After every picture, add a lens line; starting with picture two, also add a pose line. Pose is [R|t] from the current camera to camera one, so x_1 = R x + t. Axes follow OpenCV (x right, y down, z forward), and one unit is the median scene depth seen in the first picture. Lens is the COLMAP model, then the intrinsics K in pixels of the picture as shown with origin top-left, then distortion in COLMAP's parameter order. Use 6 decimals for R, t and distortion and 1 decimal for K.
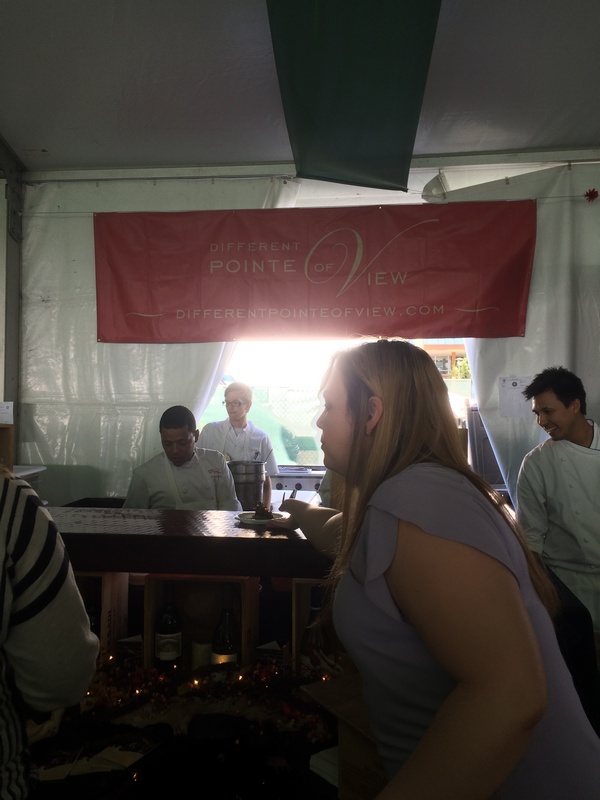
lens RADIAL K [[663.8, 0, 300.0], [0, 663.8, 400.0], [0, 0, 1]] dist [0.082368, -0.128926]
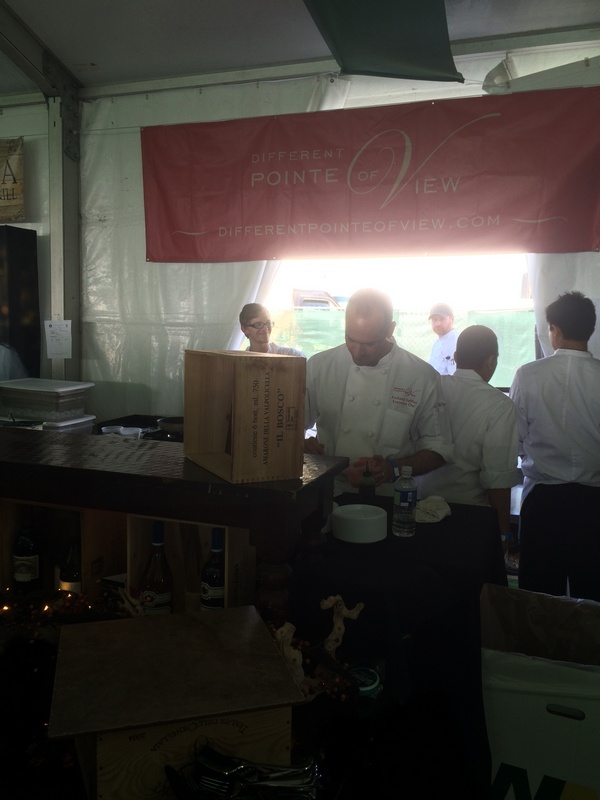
lens RADIAL K [[663.8, 0, 300.0], [0, 663.8, 400.0], [0, 0, 1]] dist [0.082368, -0.128926]
pose [[0.975407, 0.036834, -0.217310, 0.149397], [-0.011109, 0.992900, 0.118432, -0.001591], [0.220130, -0.113105, 0.968891, 0.054485]]
